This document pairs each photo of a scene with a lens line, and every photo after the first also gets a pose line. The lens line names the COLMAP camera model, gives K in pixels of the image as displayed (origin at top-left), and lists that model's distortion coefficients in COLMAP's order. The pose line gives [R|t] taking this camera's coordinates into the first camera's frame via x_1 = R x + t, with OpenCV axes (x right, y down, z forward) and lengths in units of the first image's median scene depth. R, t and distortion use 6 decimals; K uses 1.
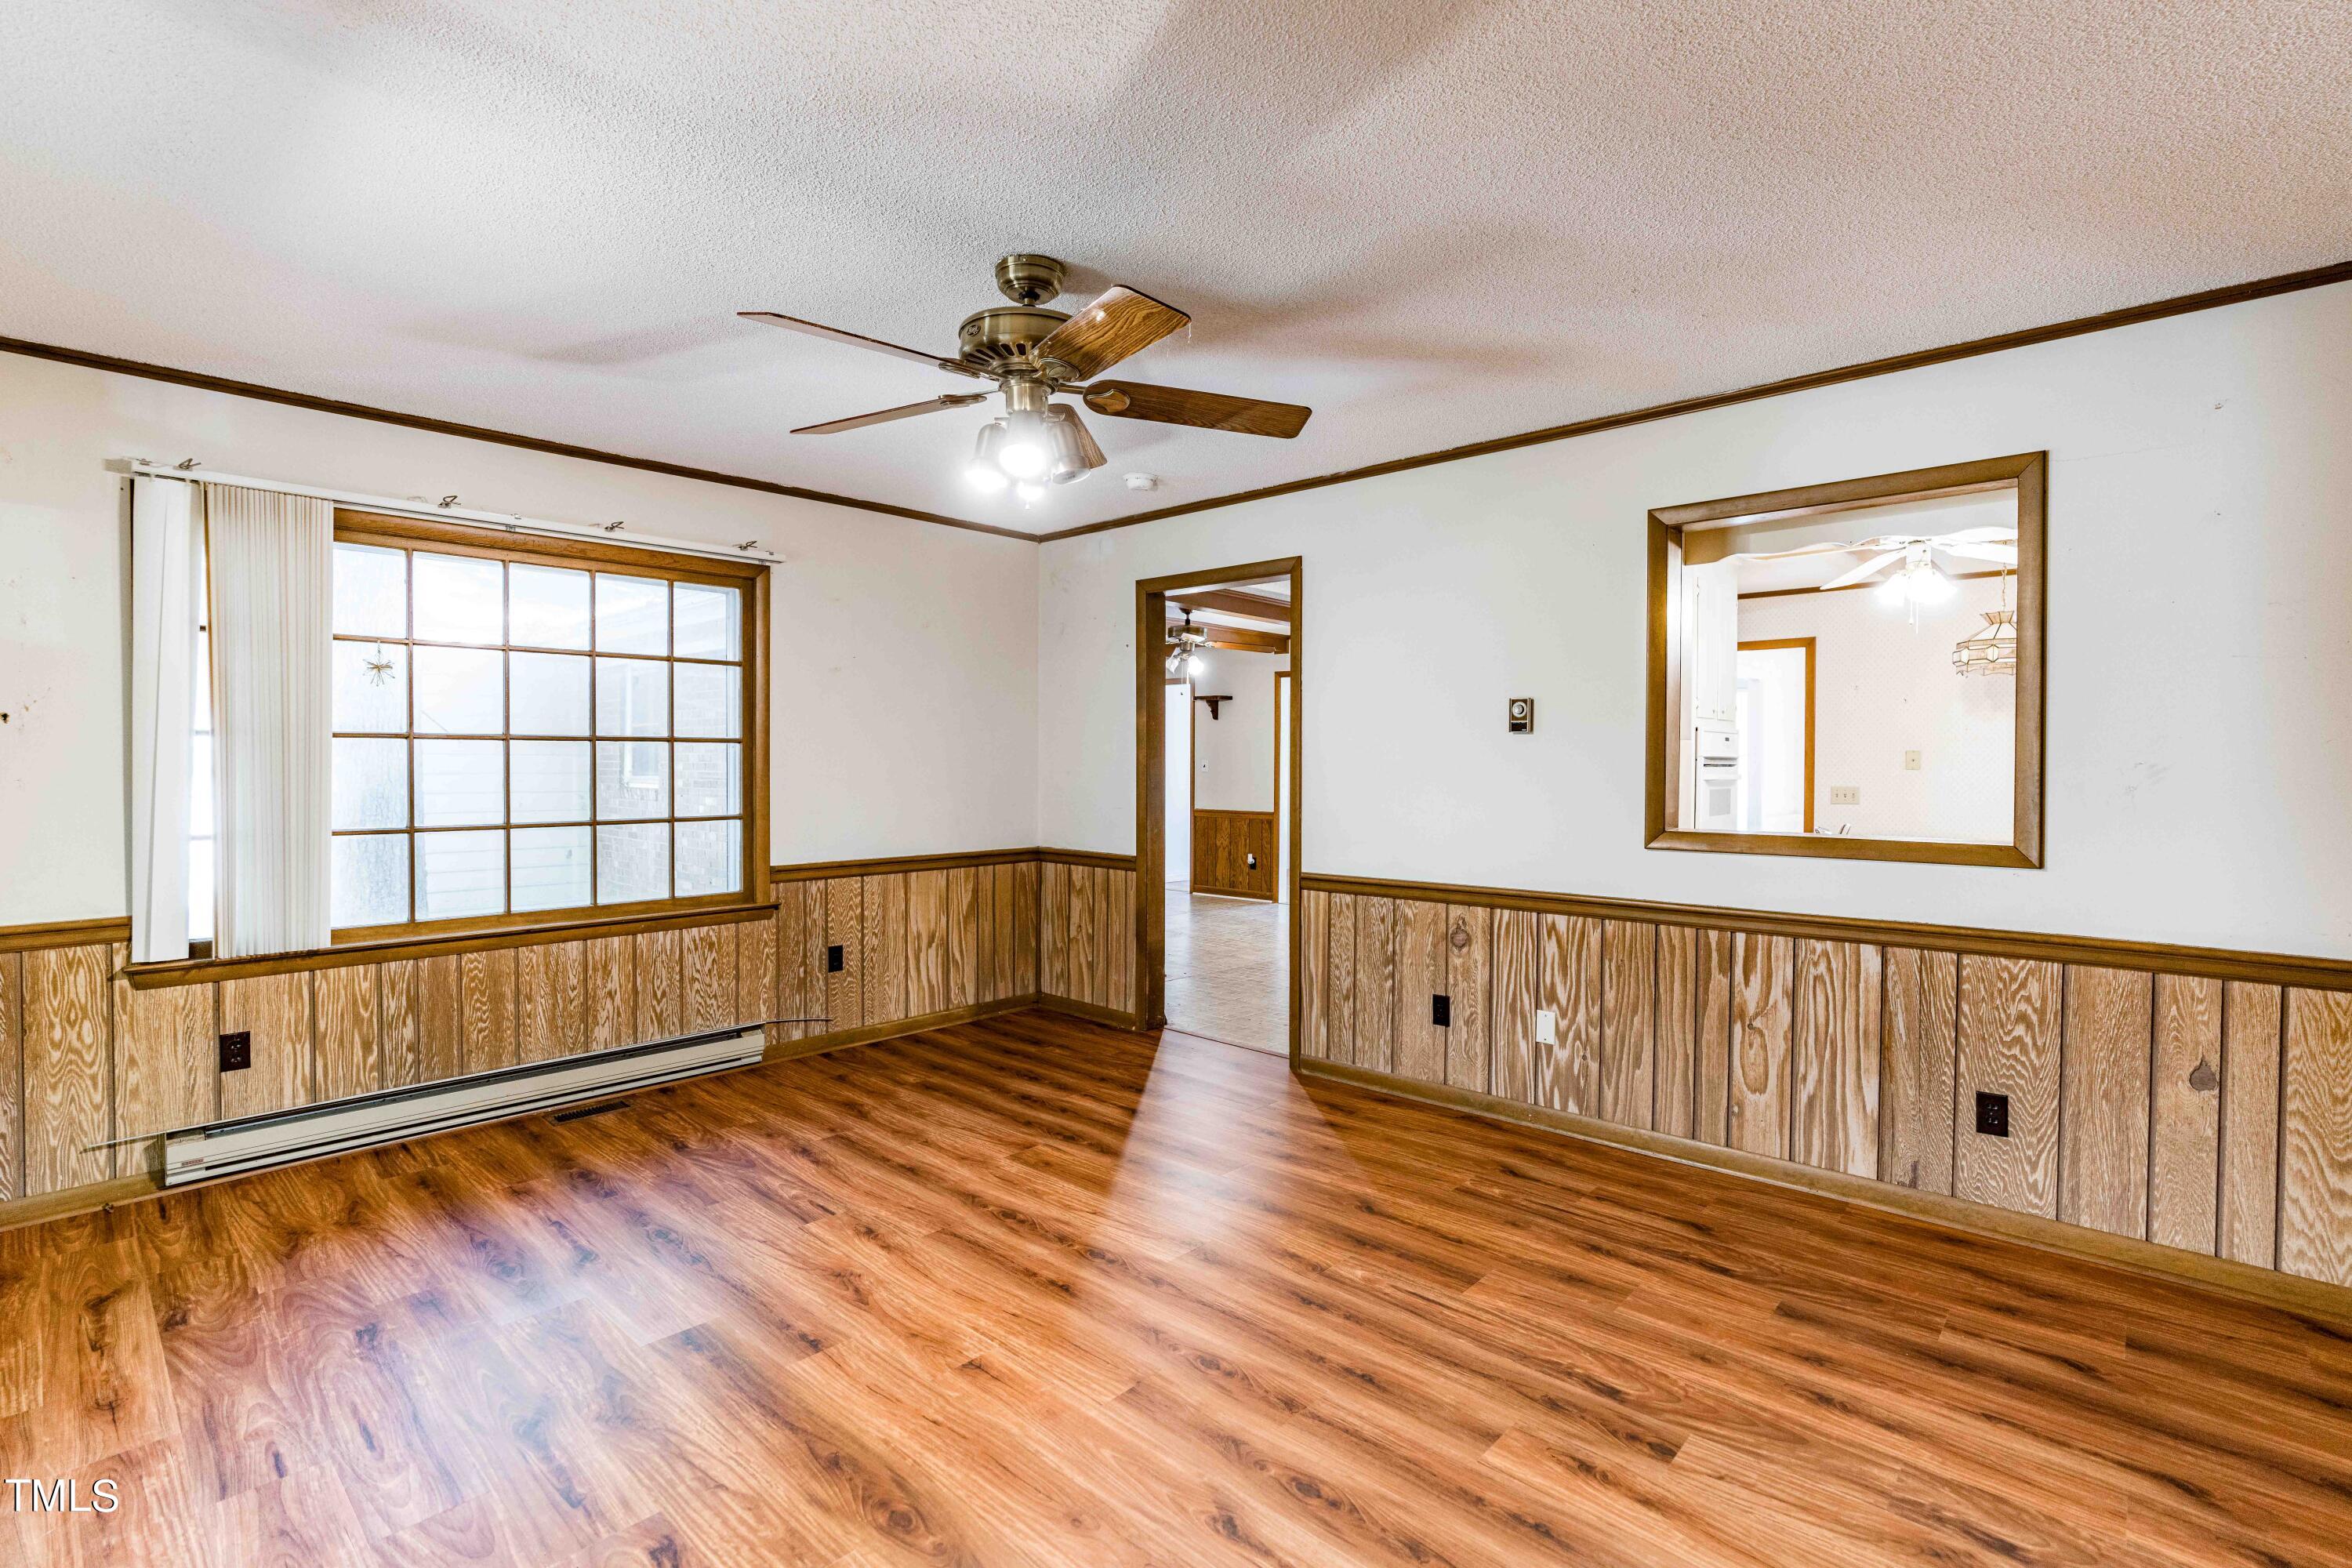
lens RADIAL K [[1076.2, 0, 1171.6], [0, 1076.2, 779.5], [0, 0, 1]] dist [-0.031596, 0.013349]
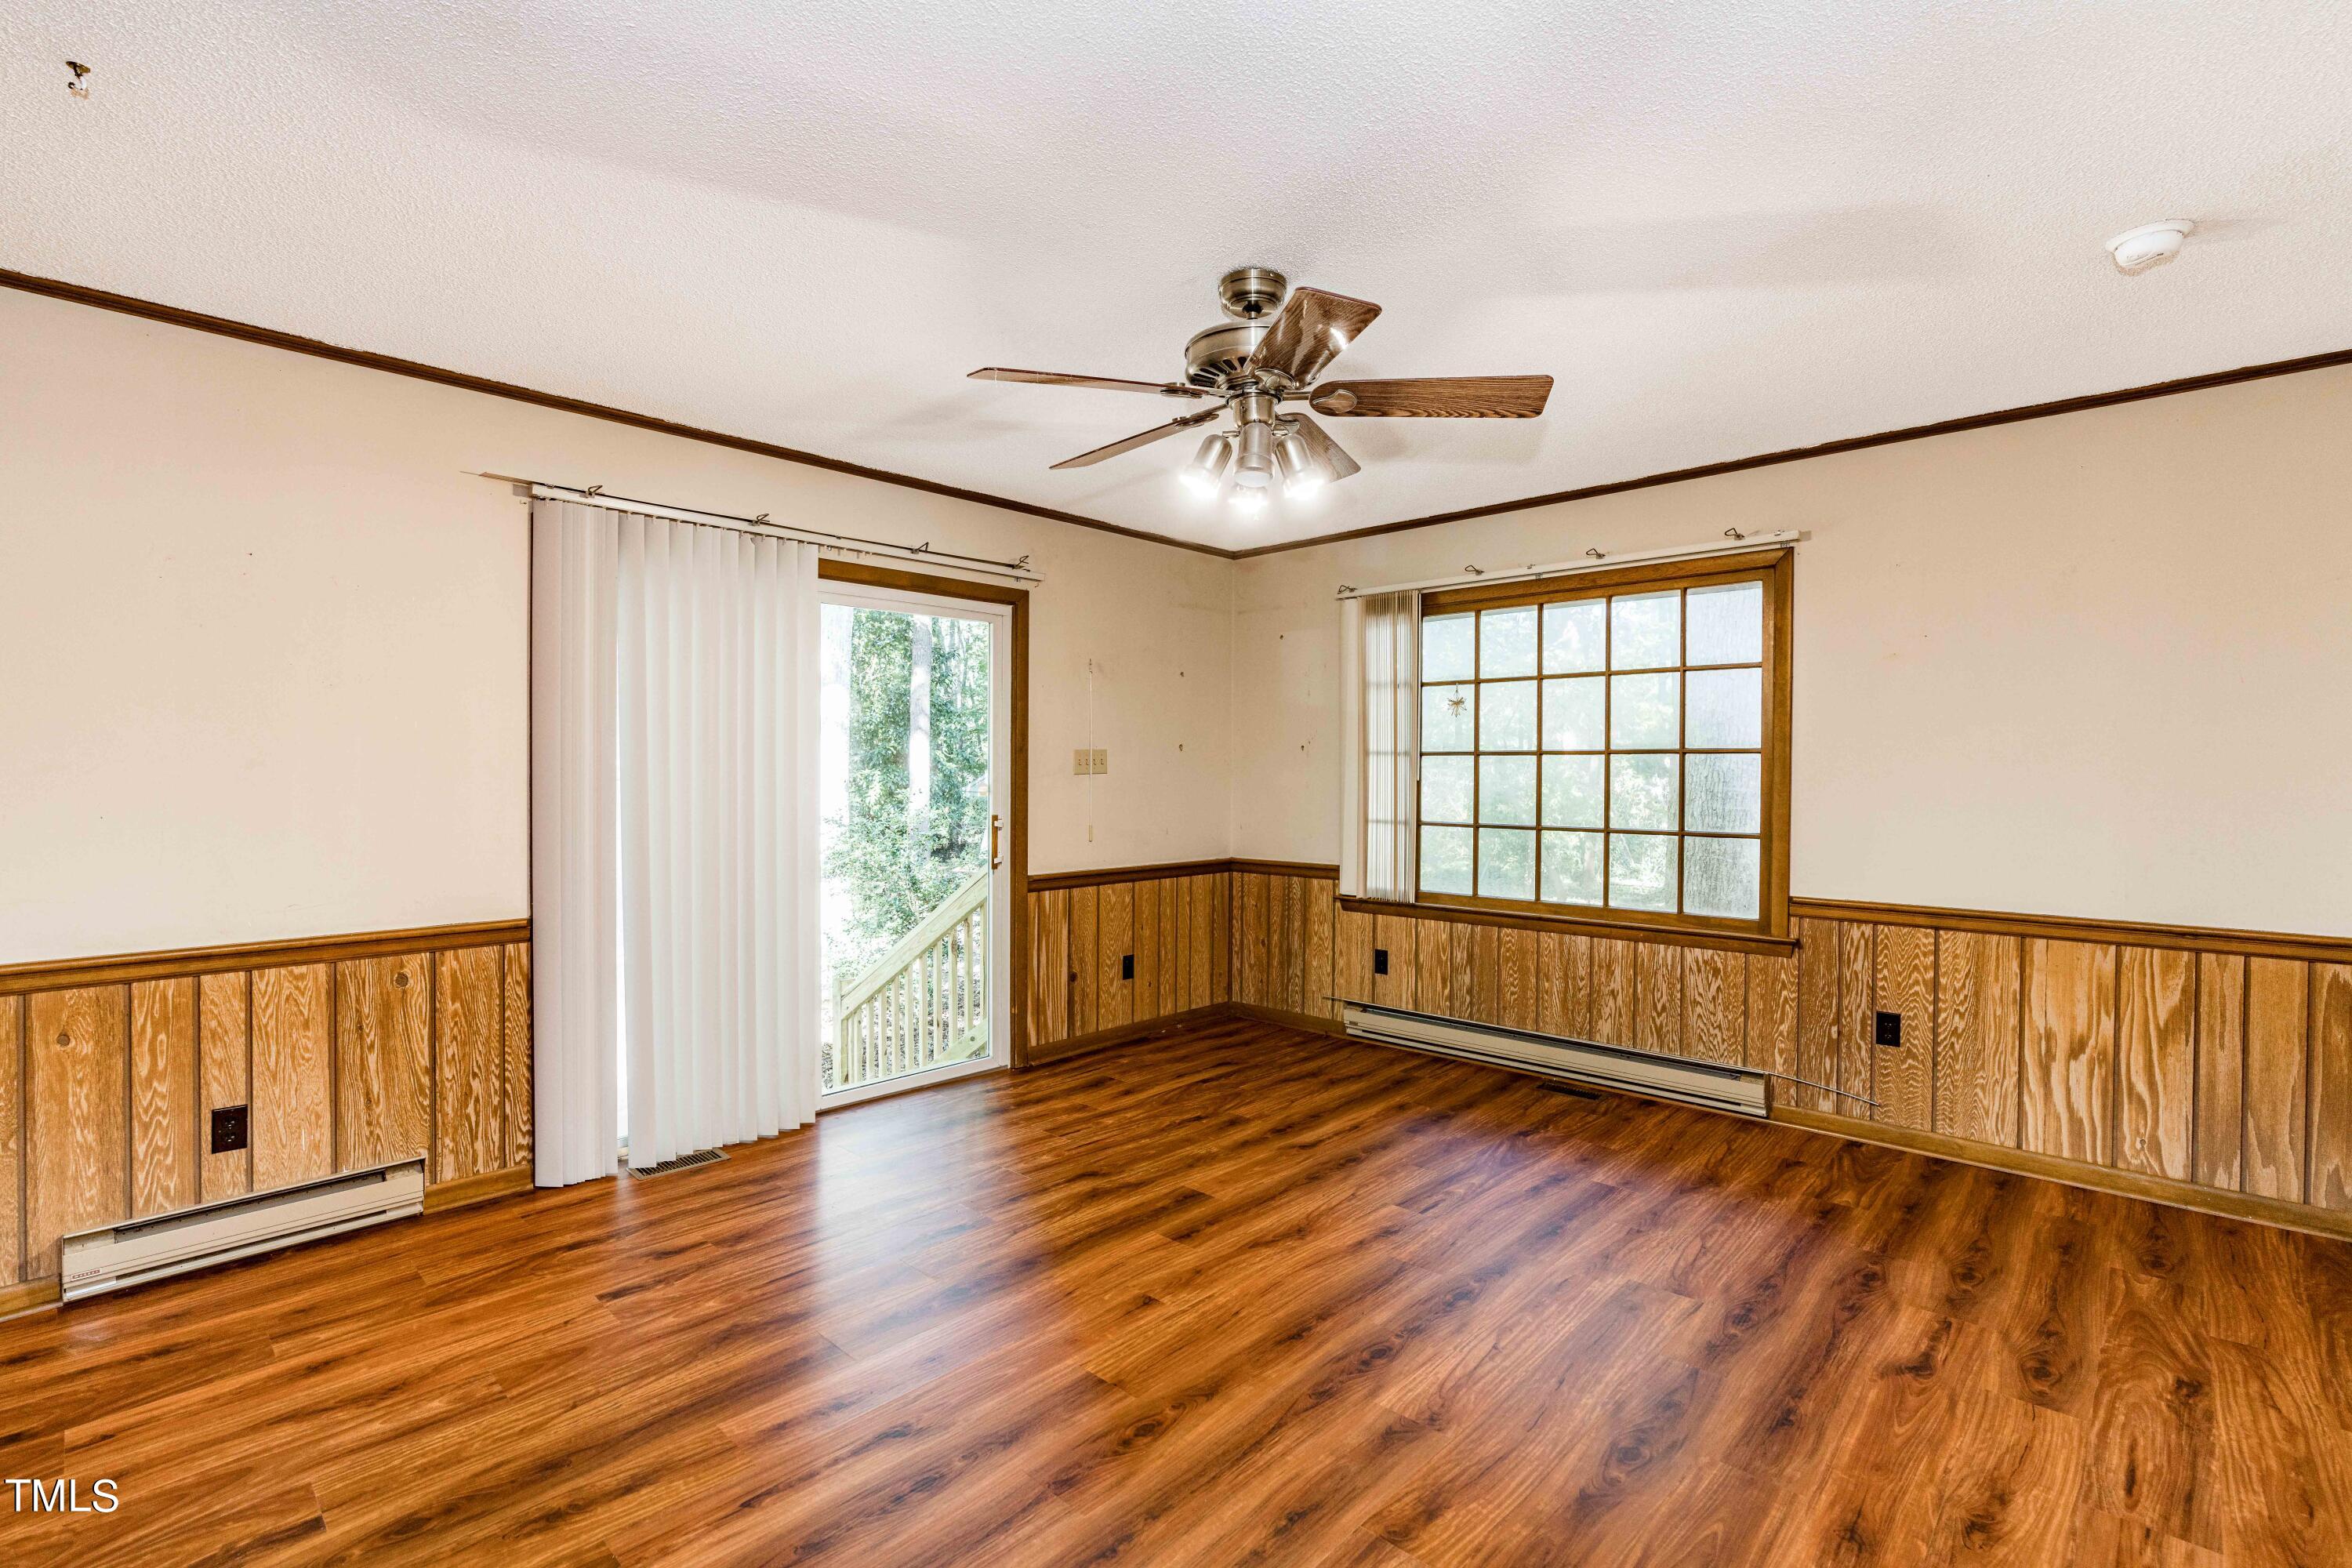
lens RADIAL K [[1076.2, 0, 1171.6], [0, 1076.2, 779.5], [0, 0, 1]] dist [-0.031596, 0.013349]
pose [[-0.015527, 0.009574, -0.999834, 0.568743], [-0.018378, 0.999782, 0.009859, -0.013925], [0.999711, 0.018528, -0.015348, 0.606334]]
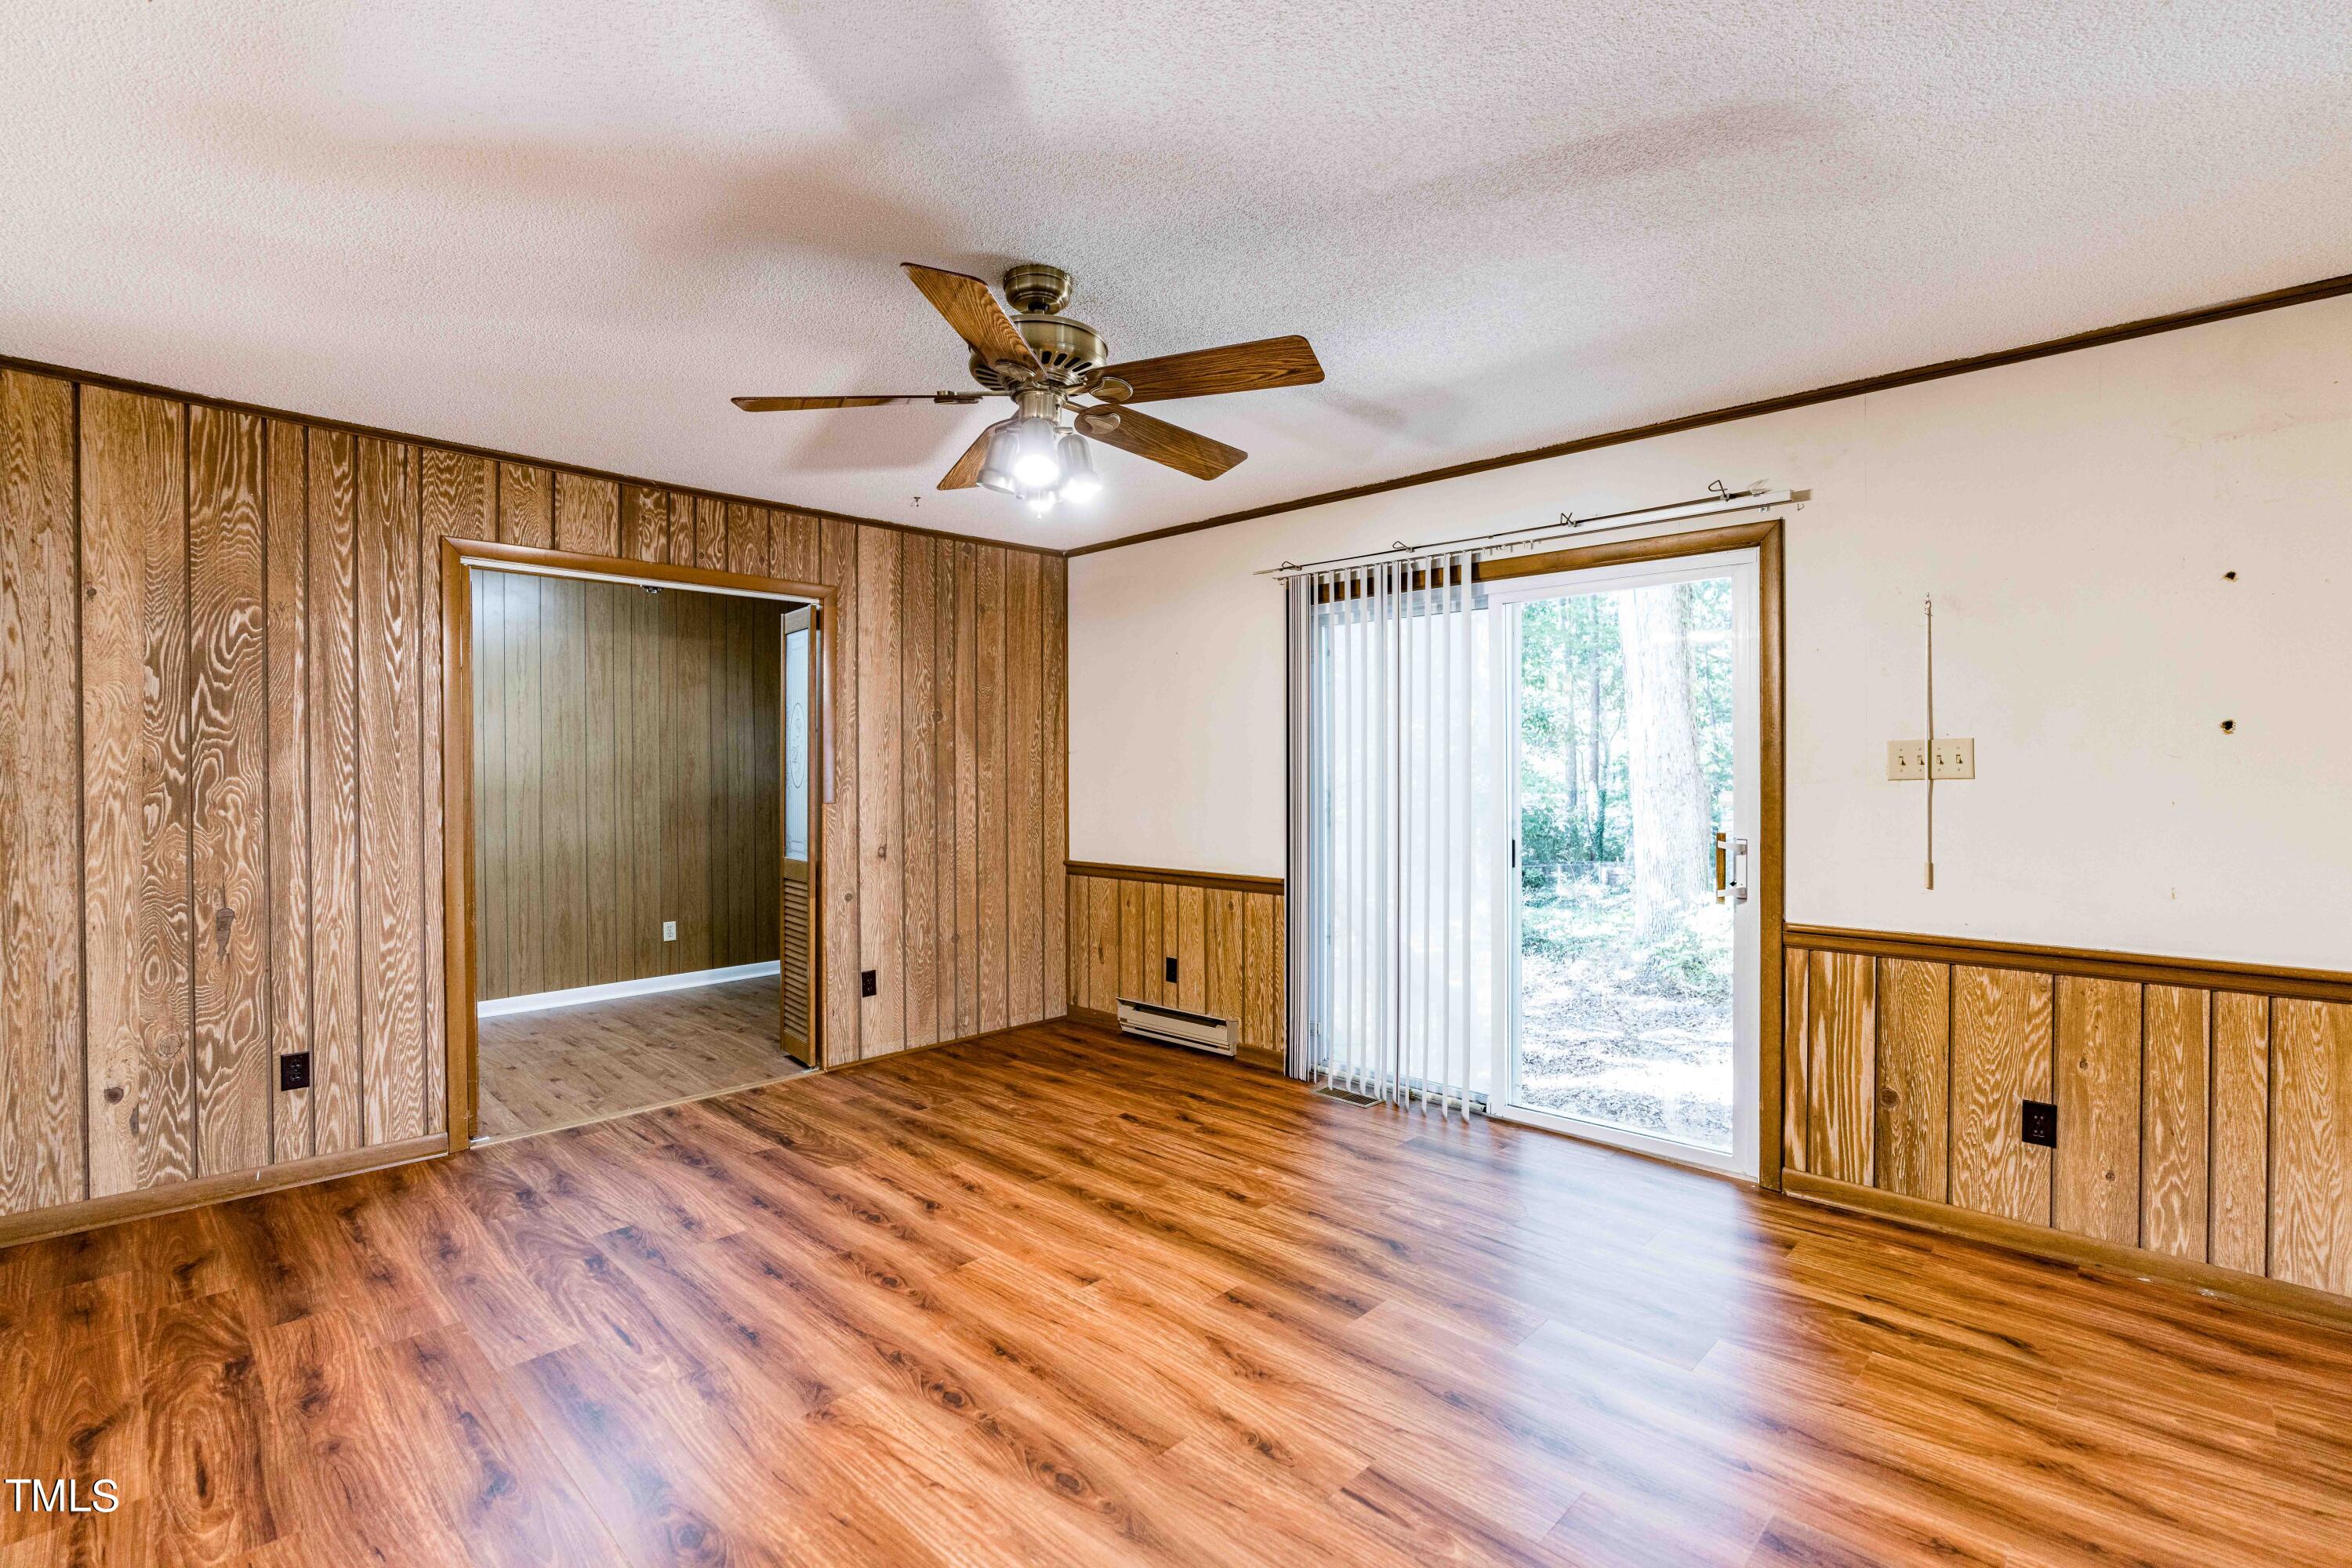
lens RADIAL K [[1066.1, 0, 1176.0], [0, 1066.1, 784.0], [0, 0, 1]] dist [-0.031697, 0.012511]
pose [[-0.999788, -0.003327, 0.020333, -0.180799], [-0.002796, 0.999655, 0.026117, -0.022043], [-0.020413, 0.026055, -0.999452, 1.279776]]
